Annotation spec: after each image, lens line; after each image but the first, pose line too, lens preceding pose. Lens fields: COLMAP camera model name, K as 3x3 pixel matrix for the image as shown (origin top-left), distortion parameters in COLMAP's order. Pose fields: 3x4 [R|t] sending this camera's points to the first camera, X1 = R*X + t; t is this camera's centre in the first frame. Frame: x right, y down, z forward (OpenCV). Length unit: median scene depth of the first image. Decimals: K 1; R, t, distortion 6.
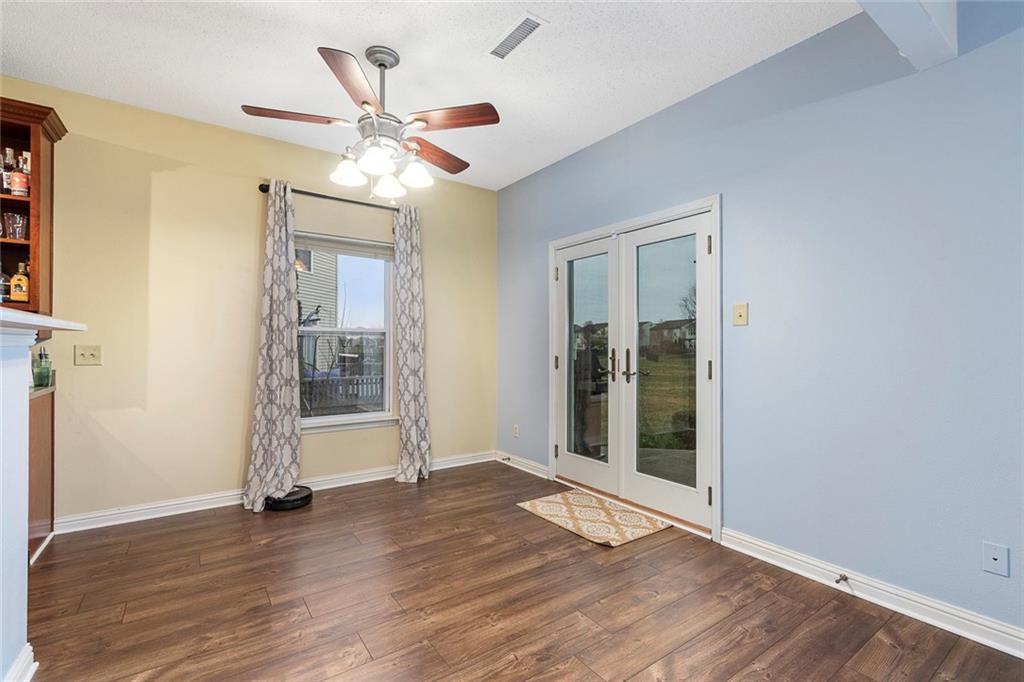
lens RADIAL K [[456.6, 0, 514.9], [0, 456.6, 343.3], [0, 0, 1]] dist [0.003125, 0.000972]
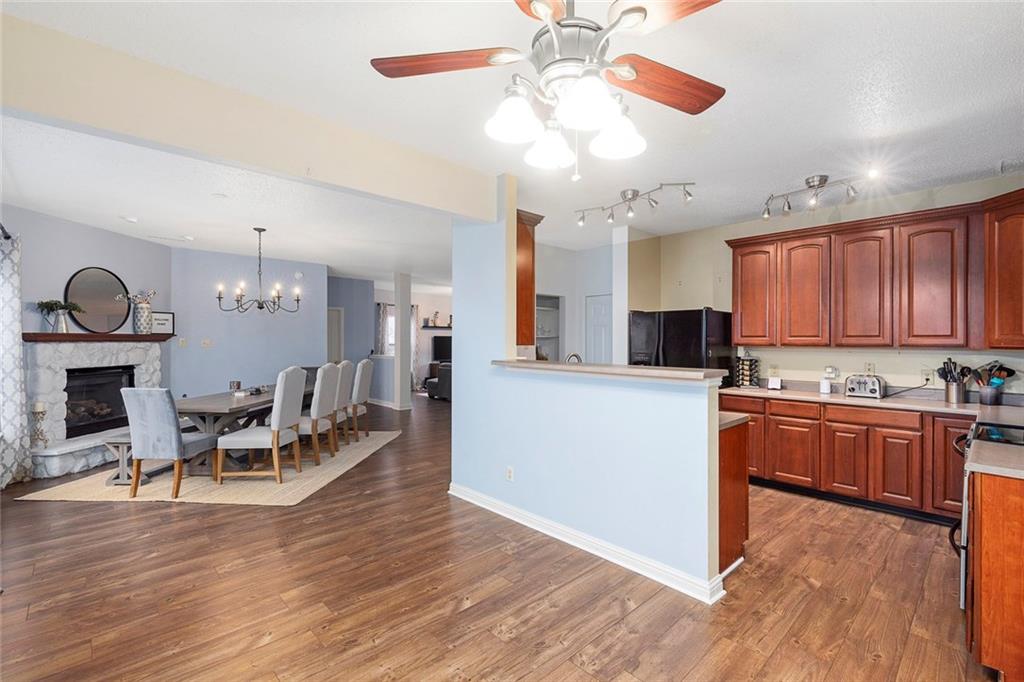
lens RADIAL K [[456.6, 0, 522.6], [0, 456.6, 339.4], [0, 0, 1]] dist [0.003125, 0.000972]
pose [[-0.988054, -0.007929, -0.153906, -0.133562], [-0.007591, 0.999967, -0.002785, -0.093427], [0.153923, -0.001584, -0.988082, 1.531138]]
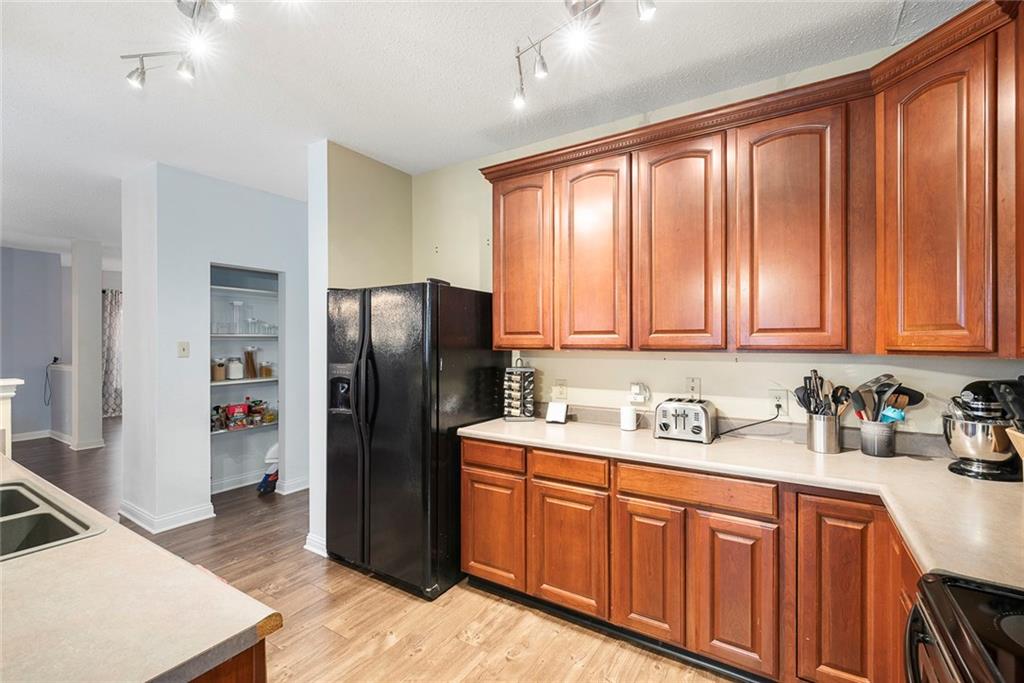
lens RADIAL K [[451.5, 0, 517.8], [0, 451.5, 338.9], [0, 0, 1]] dist [0.003578, 0.000785]
pose [[-0.922673, -0.001450, -0.385581, -0.924347], [-0.000146, 0.999994, -0.003412, -0.099843], [0.385583, -0.003092, -0.922668, 0.822419]]
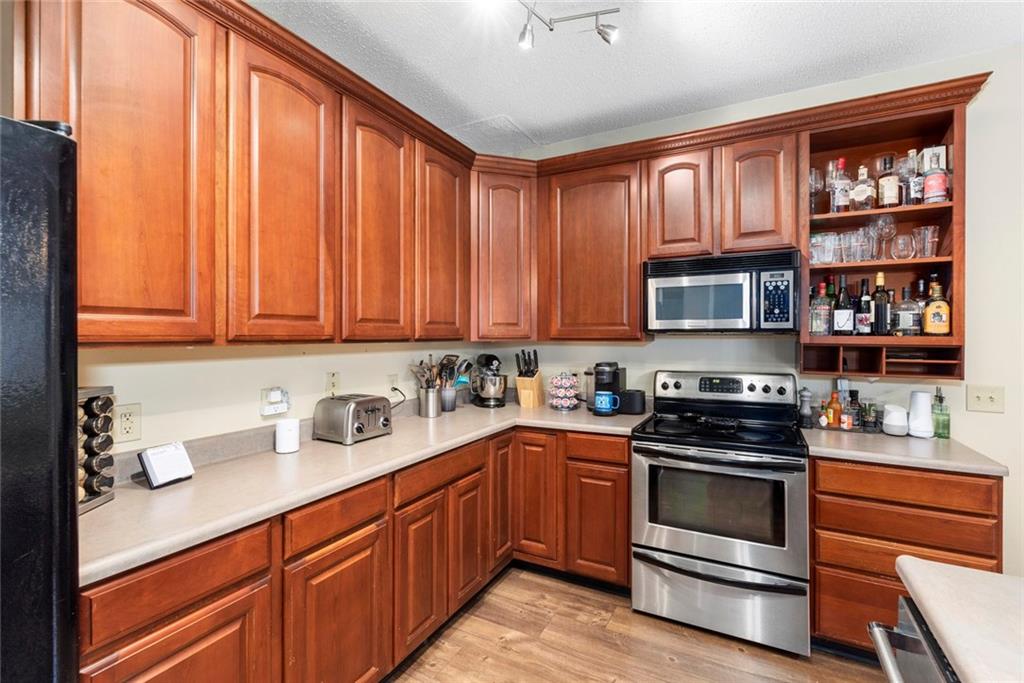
lens RADIAL K [[451.5, 0, 519.0], [0, 451.5, 336.1], [0, 0, 1]] dist [0.003578, 0.000785]
pose [[0.458223, -0.001128, -0.888837, -0.708934], [0.002901, 0.999996, 0.000226, -0.089363], [0.888833, -0.002682, 0.458224, -0.009119]]
